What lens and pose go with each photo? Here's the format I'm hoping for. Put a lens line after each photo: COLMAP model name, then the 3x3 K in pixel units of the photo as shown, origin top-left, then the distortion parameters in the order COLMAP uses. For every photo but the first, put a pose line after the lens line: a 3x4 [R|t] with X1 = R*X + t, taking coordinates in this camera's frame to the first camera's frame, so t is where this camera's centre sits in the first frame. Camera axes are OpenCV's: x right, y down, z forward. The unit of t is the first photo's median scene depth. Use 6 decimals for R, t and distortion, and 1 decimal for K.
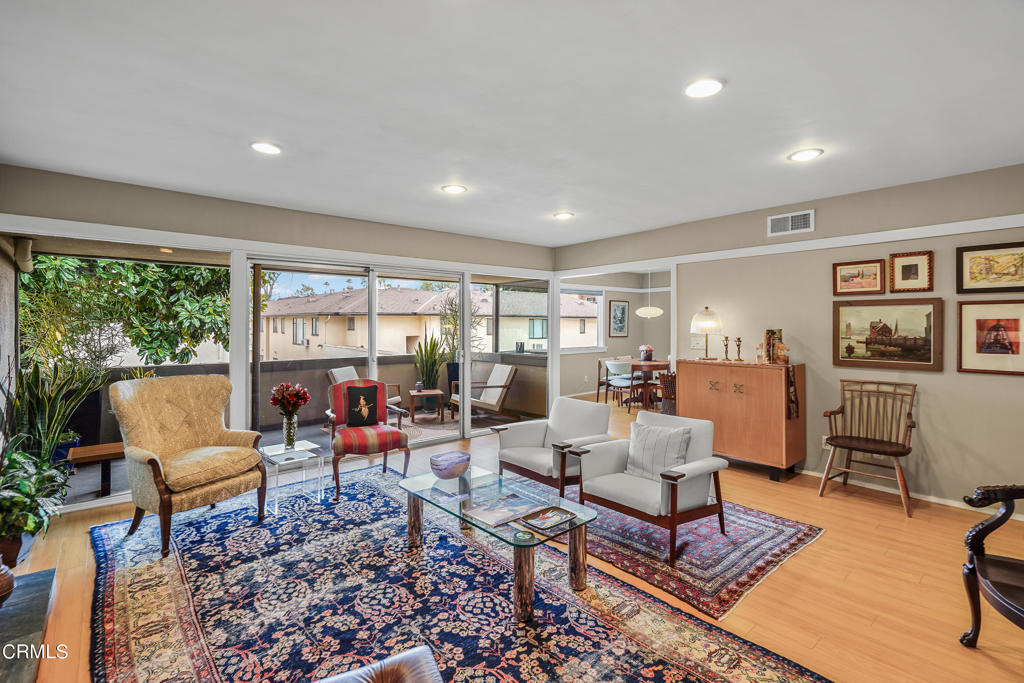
lens RADIAL K [[473.9, 0, 513.1], [0, 473.9, 332.7], [0, 0, 1]] dist [0.000105, -0.000048]
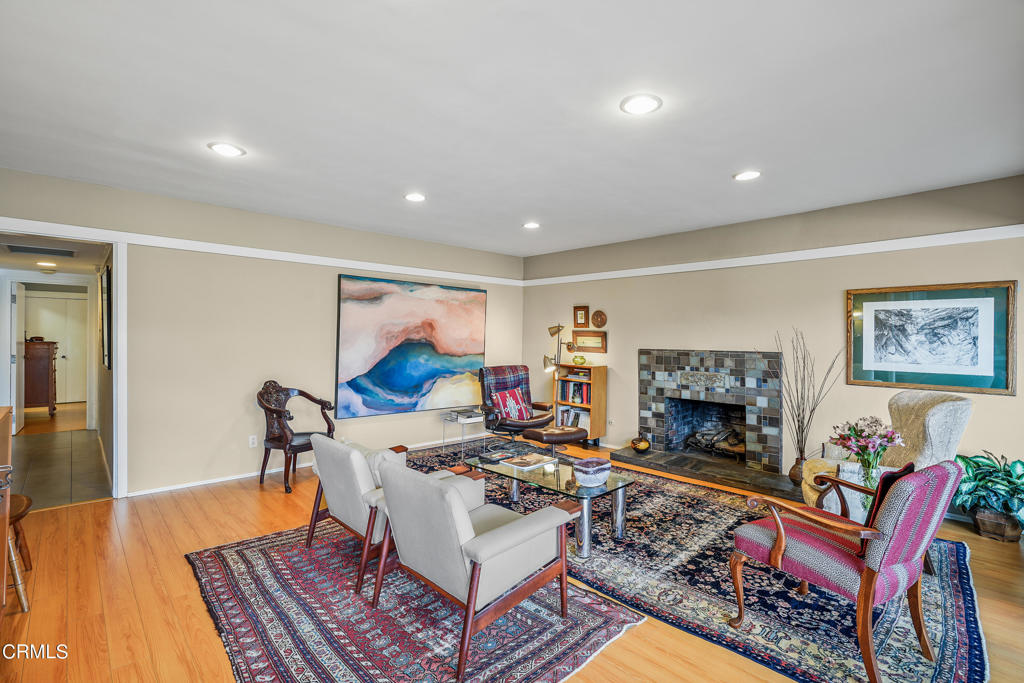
lens RADIAL K [[473.9, 0, 514.1], [0, 473.9, 337.4], [0, 0, 1]] dist [0.000105, -0.000048]
pose [[-0.998856, -0.005210, -0.047539, 0.077461], [-0.005984, 0.999851, 0.016164, -0.017799], [0.047448, 0.016430, -0.998739, 1.931668]]
